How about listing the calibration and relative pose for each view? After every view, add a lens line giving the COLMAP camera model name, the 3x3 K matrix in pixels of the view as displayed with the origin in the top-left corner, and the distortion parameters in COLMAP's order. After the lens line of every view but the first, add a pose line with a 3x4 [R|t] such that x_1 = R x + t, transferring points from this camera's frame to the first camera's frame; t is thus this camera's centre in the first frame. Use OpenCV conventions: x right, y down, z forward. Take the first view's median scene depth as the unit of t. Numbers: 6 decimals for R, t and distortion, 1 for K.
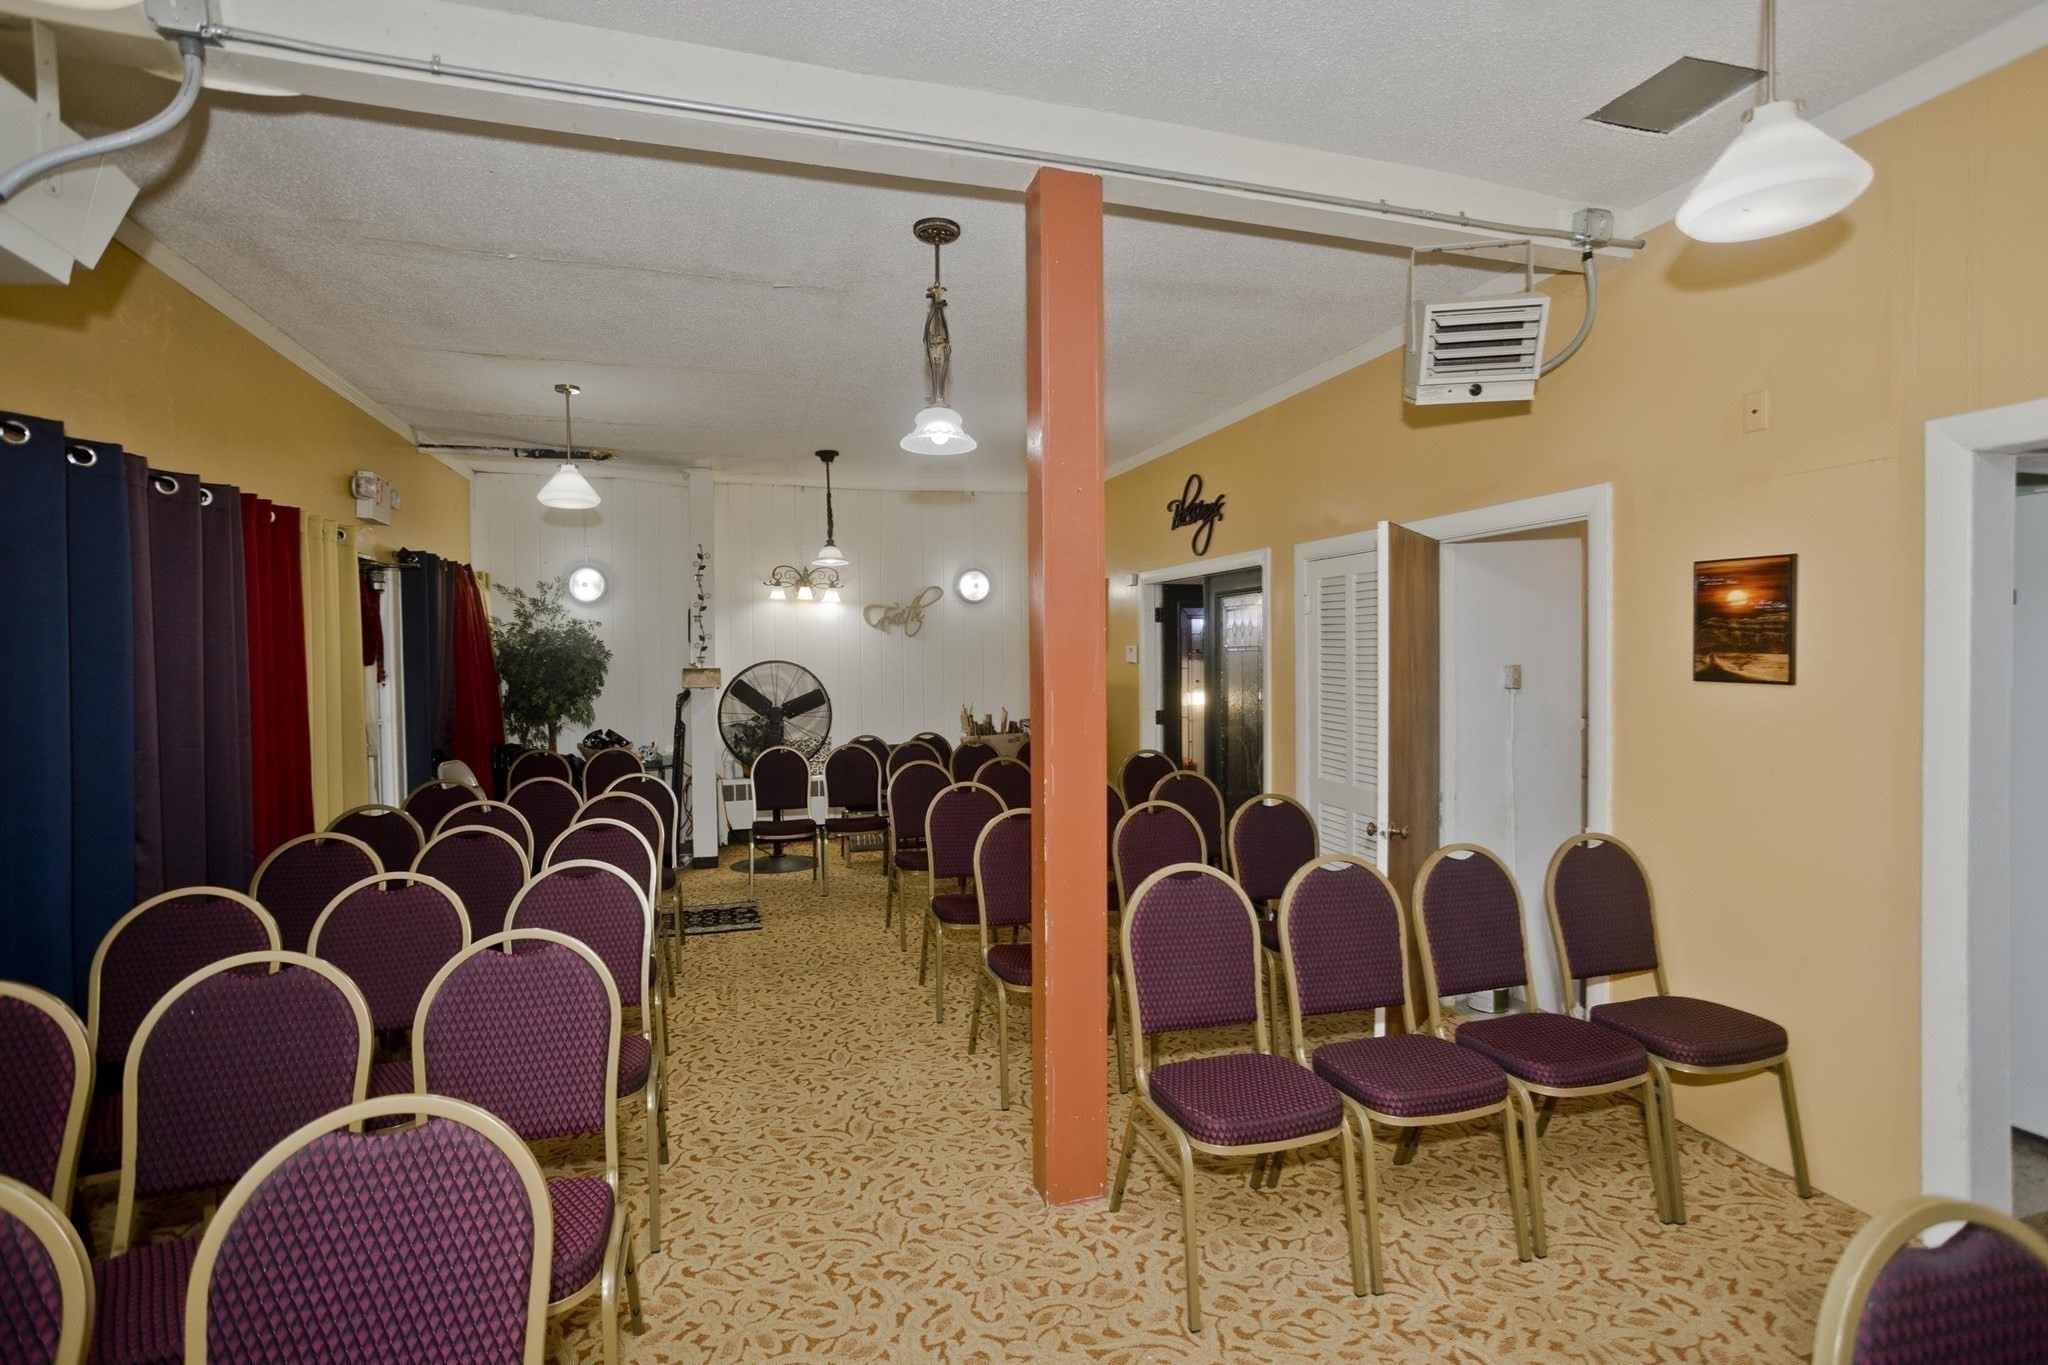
lens RADIAL K [[978.1, 0, 1025.9], [0, 978.1, 671.5], [0, 0, 1]] dist [-0.056280, 0.035686]
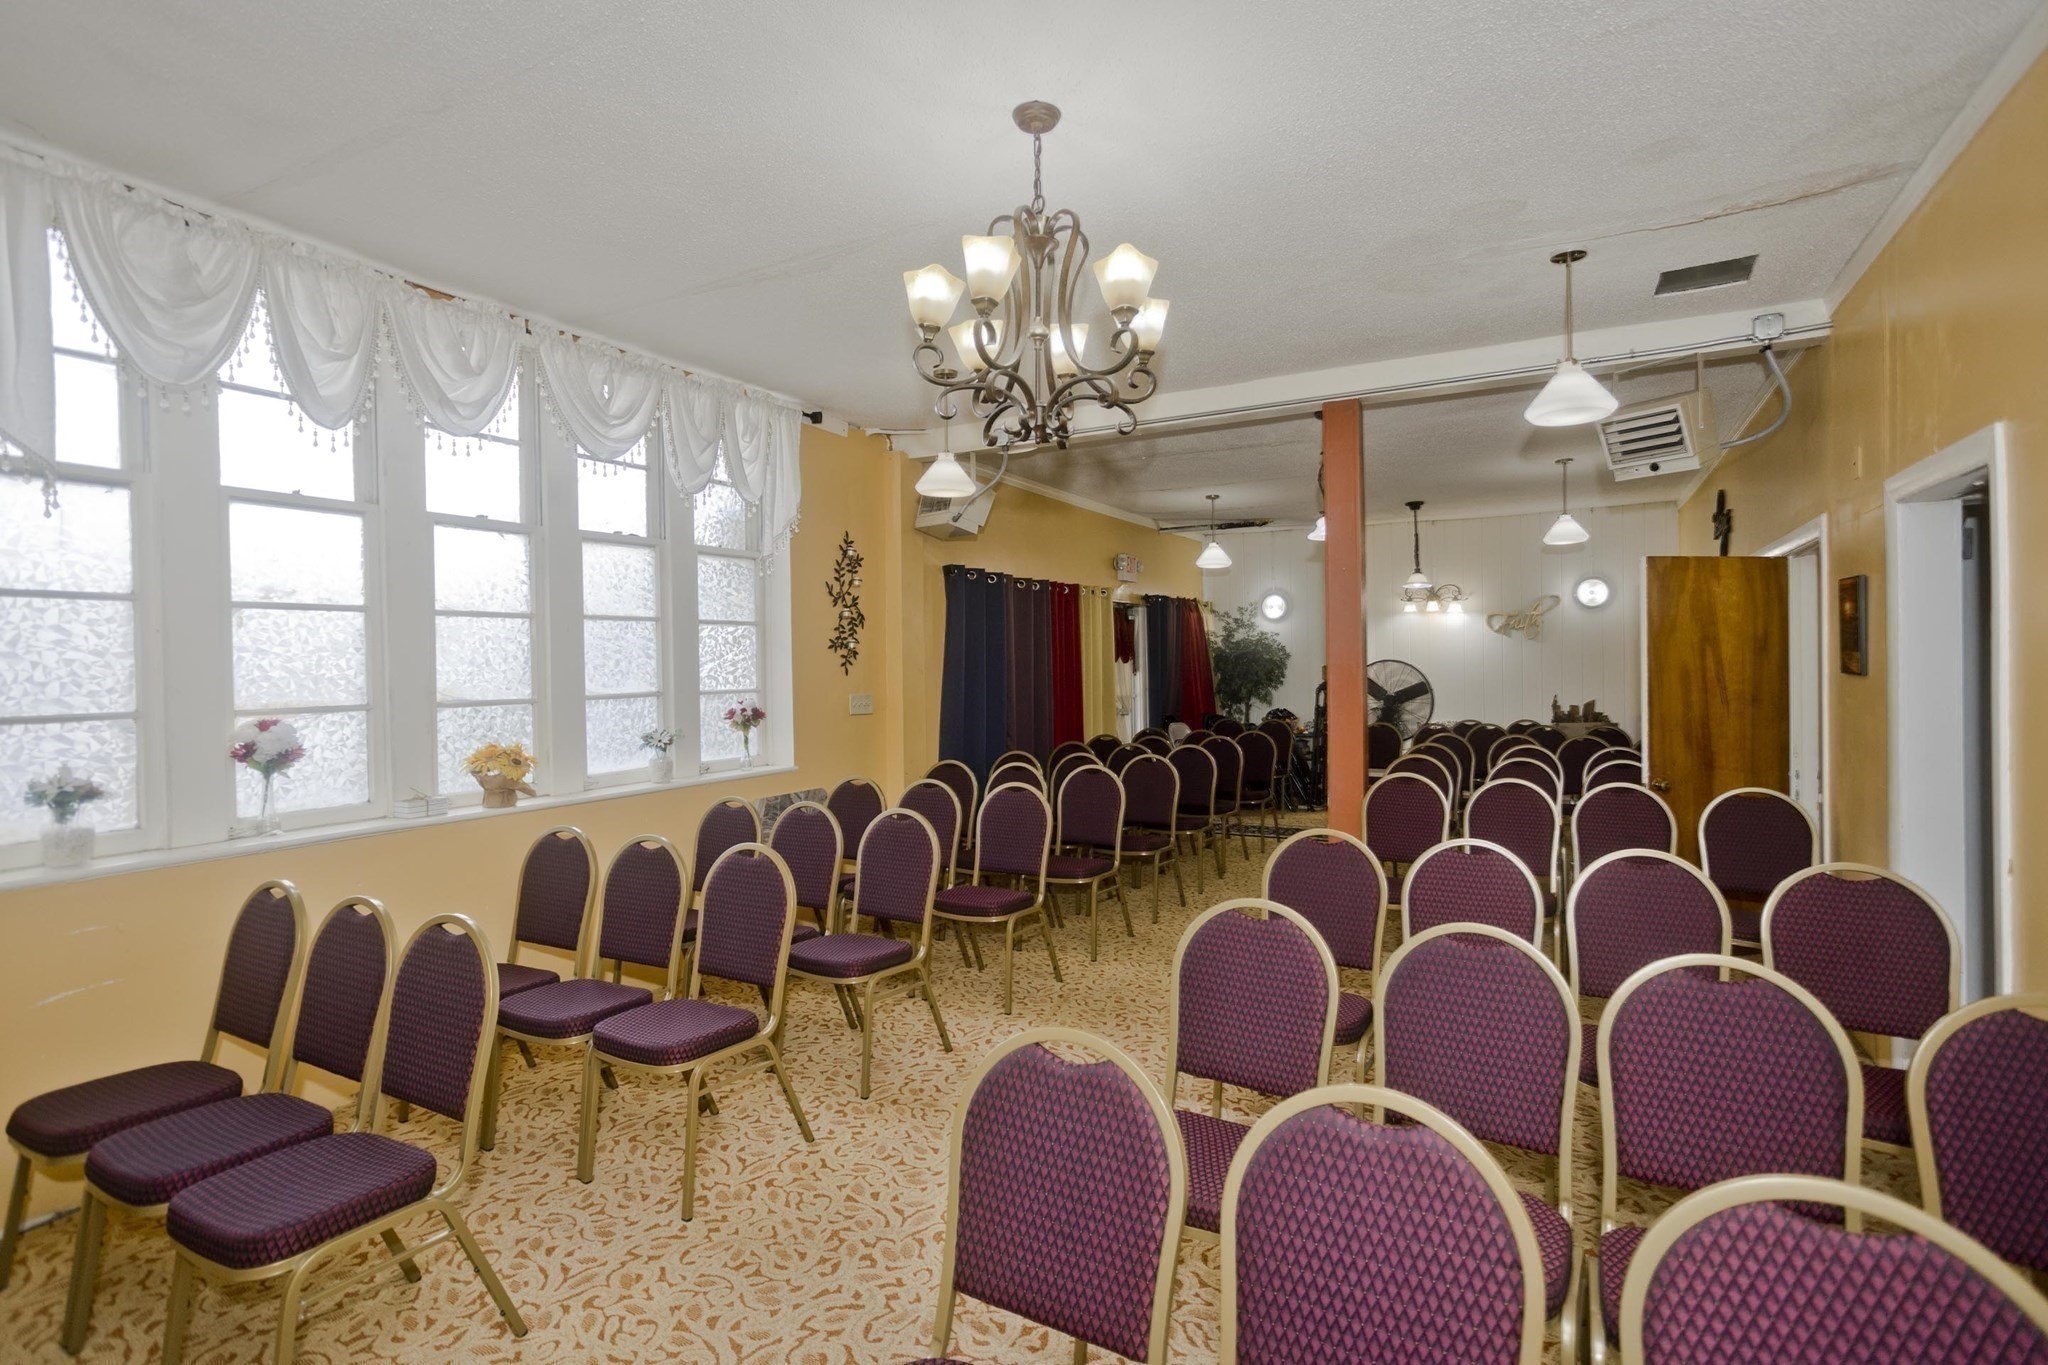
lens RADIAL K [[978.1, 0, 1025.9], [0, 978.1, 671.5], [0, 0, 1]] dist [-0.056280, 0.035686]
pose [[0.687291, 0.006972, -0.726348, 0.363980], [-0.006654, 0.999972, 0.003303, 0.003529], [0.726351, 0.002563, 0.687319, -0.269297]]
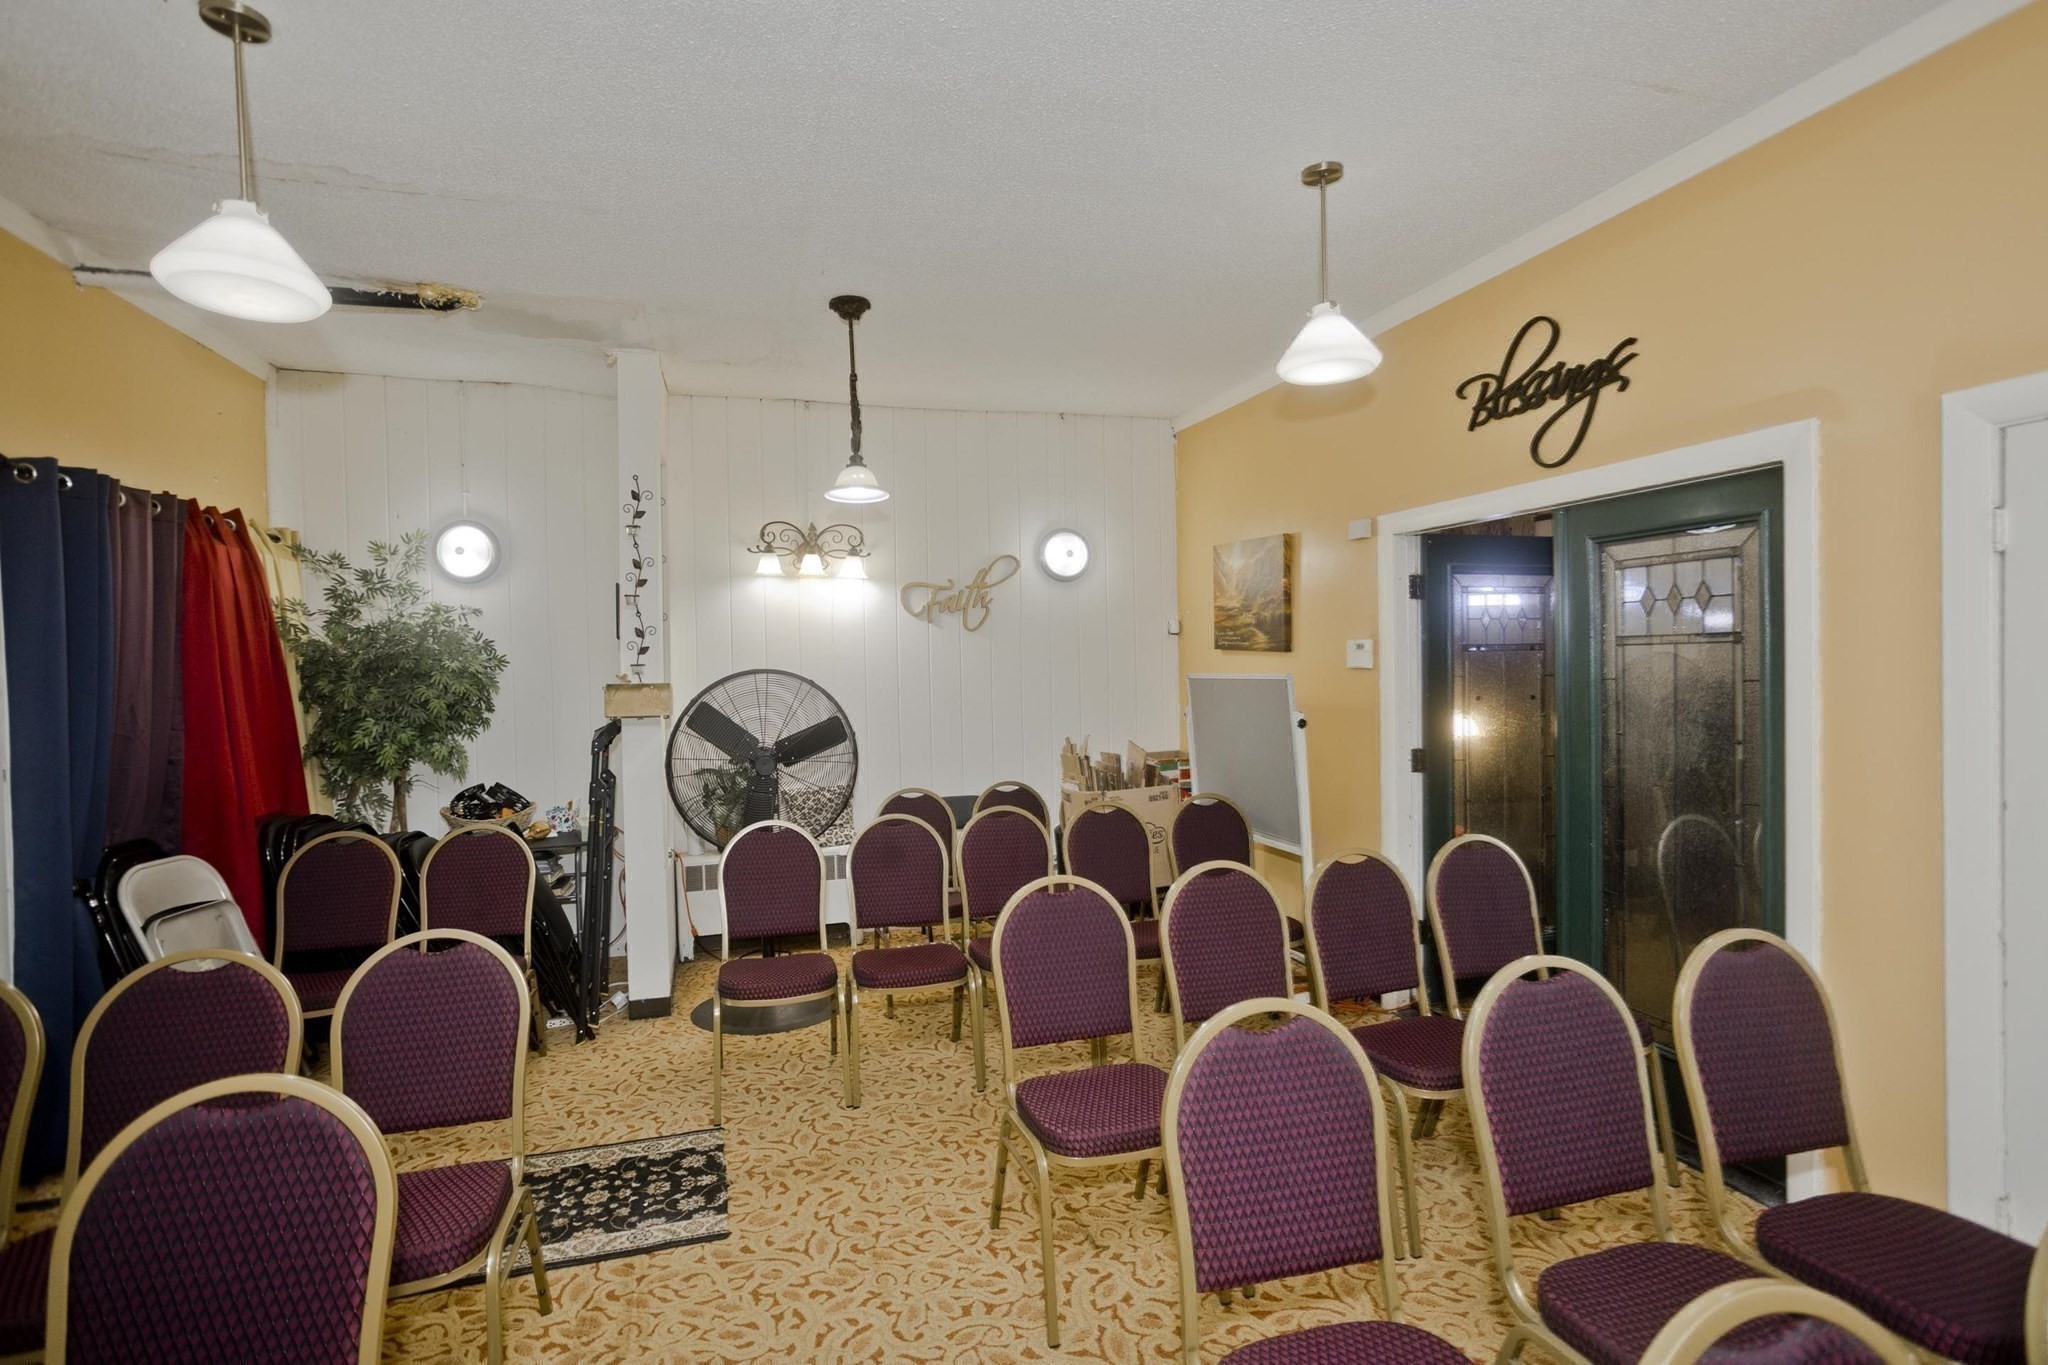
lens RADIAL K [[978.1, 0, 1025.9], [0, 978.1, 671.5], [0, 0, 1]] dist [-0.056280, 0.035686]
pose [[0.999956, -0.008151, -0.004580, -0.093992], [0.008131, 0.999957, -0.004350, -0.006231], [0.004616, 0.004312, 0.999980, 0.407050]]
